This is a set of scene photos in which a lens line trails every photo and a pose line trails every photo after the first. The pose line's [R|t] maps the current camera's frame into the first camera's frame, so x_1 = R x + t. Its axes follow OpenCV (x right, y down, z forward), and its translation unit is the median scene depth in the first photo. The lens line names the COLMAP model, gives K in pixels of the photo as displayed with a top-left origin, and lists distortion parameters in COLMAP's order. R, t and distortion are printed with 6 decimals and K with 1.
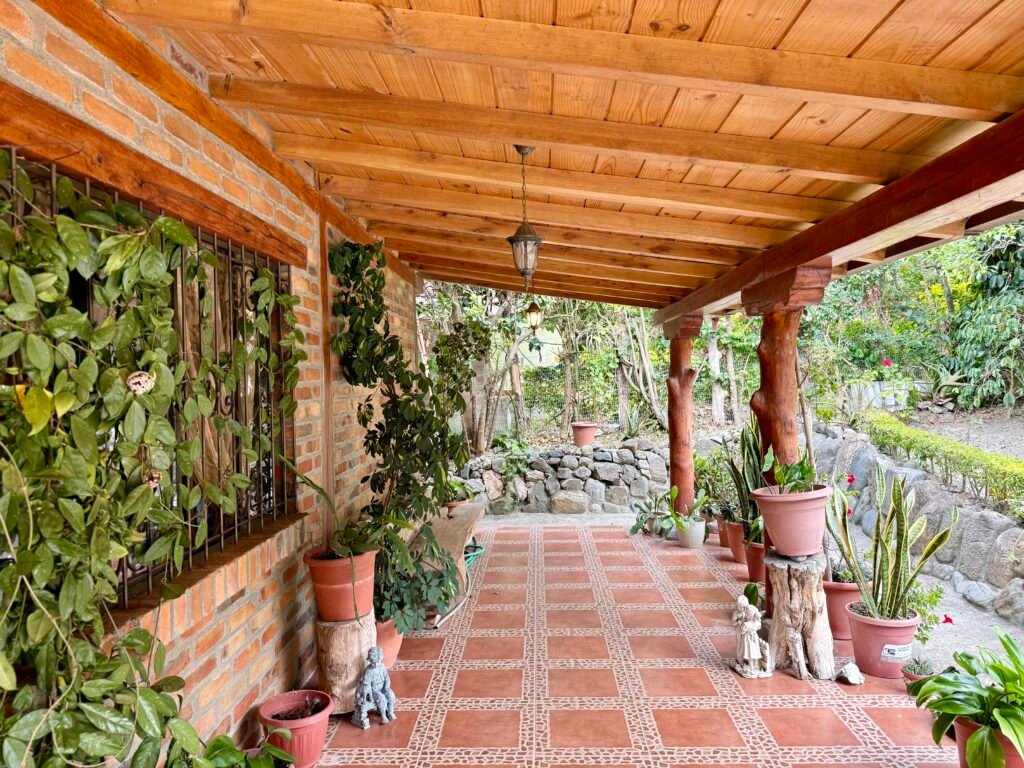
lens RADIAL K [[713.7, 0, 512.7], [0, 713.7, 396.9], [0, 0, 1]] dist [-0.000717, -0.001710]
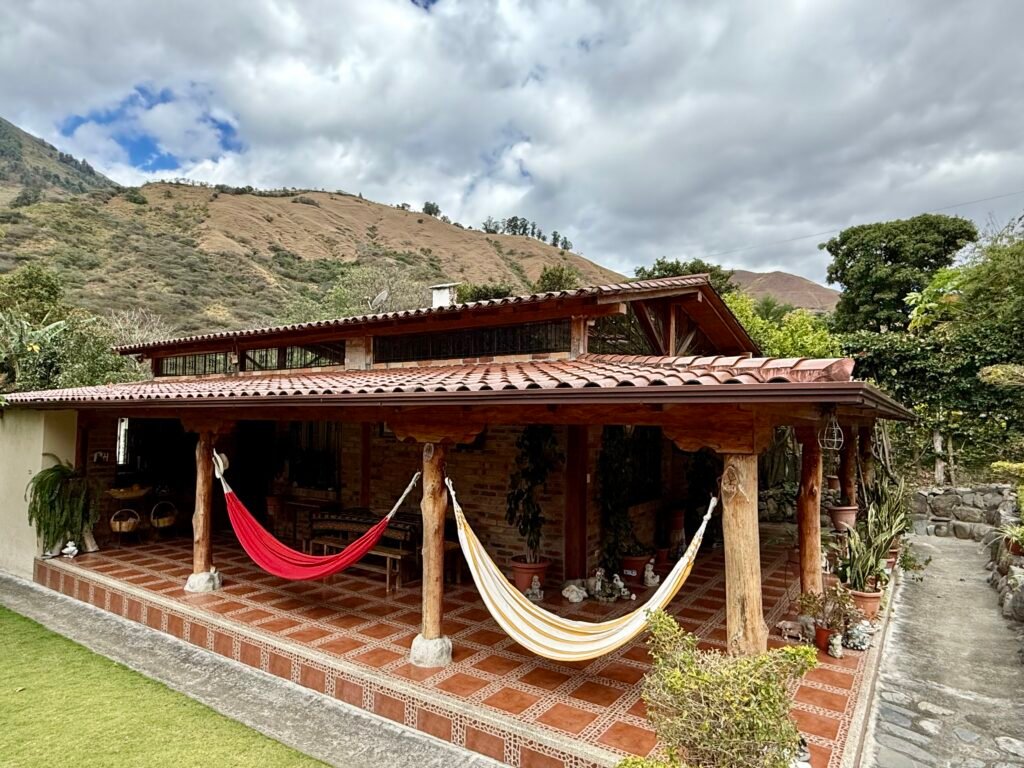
lens RADIAL K [[625.1, 0, 512.0], [0, 625.1, 384.0], [0, 0, 1]] dist [0.000003, 0.001842]
pose [[0.847912, 0.000890, -0.530136, 0.254690], [-0.044362, 0.996610, -0.069280, -0.047963], [0.528278, 0.082262, 0.845077, -0.726452]]
